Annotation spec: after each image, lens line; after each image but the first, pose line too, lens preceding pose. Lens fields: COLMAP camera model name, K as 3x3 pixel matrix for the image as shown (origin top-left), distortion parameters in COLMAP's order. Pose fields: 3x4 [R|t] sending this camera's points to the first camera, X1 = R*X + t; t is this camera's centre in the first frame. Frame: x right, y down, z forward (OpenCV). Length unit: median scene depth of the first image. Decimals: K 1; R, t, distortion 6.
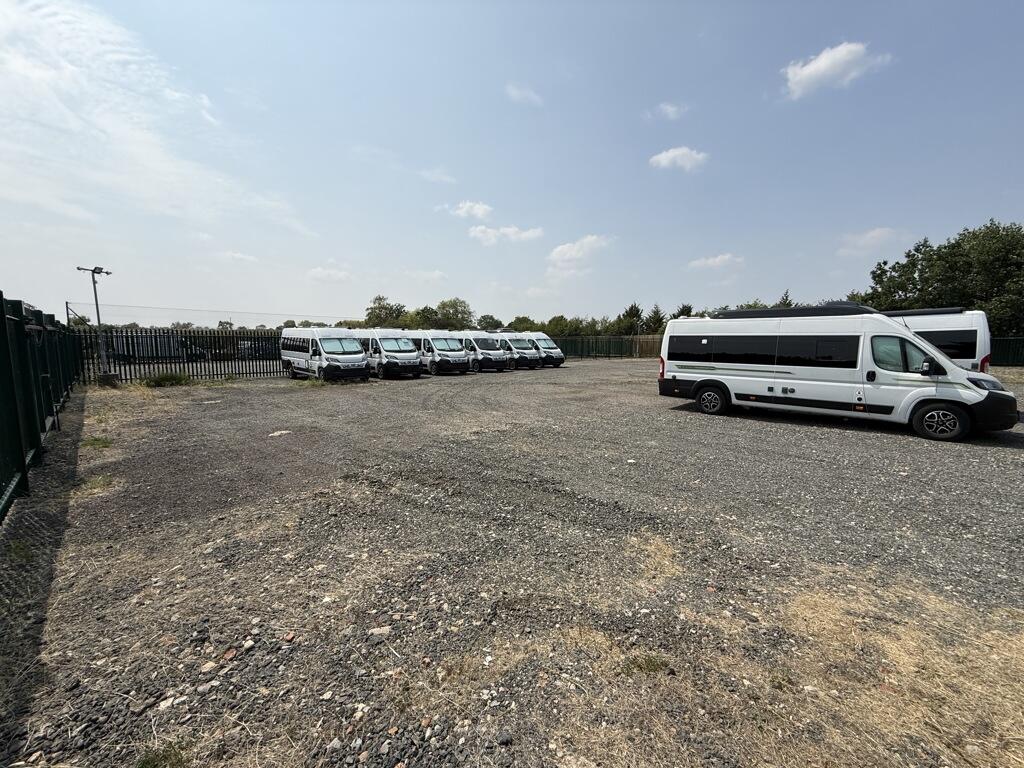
lens RADIAL K [[404.2, 0, 511.3], [0, 404.2, 386.0], [0, 0, 1]] dist [-0.007821, 0.000395]
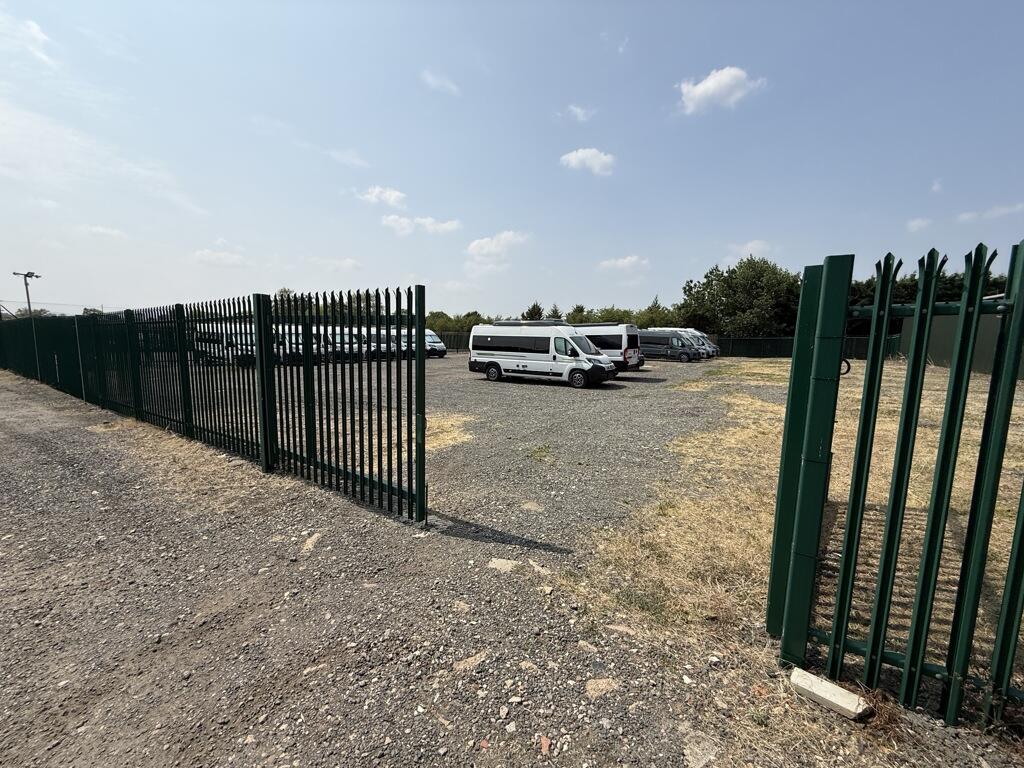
lens RADIAL K [[404.2, 0, 507.8], [0, 404.2, 387.6], [0, 0, 1]] dist [-0.007821, 0.000395]
pose [[0.981203, -0.011261, 0.192649, 0.279411], [0.008010, 0.999812, 0.017647, 0.083157], [-0.192812, -0.015772, 0.981109, -0.886592]]
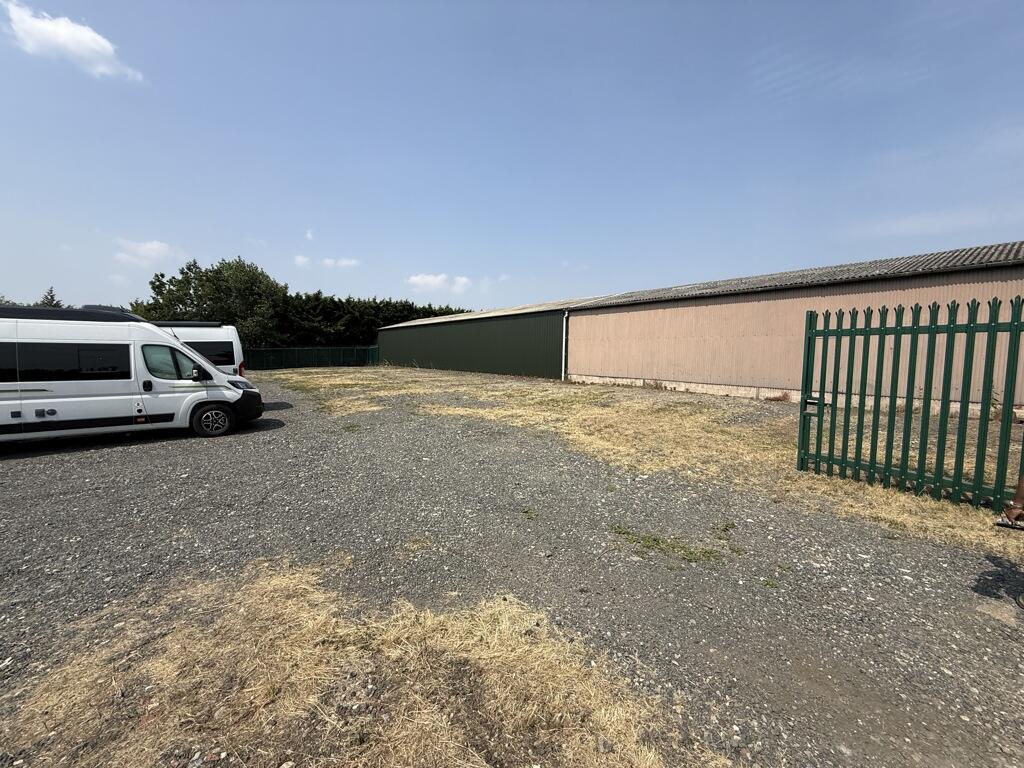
lens RADIAL K [[404.2, 0, 511.3], [0, 404.2, 379.4], [0, 0, 1]] dist [-0.007821, 0.000395]
pose [[0.132554, -0.065971, 0.988978, 0.044690], [0.106266, 0.992977, 0.051994, 0.002877], [-0.985463, 0.098203, 0.138633, -0.010698]]
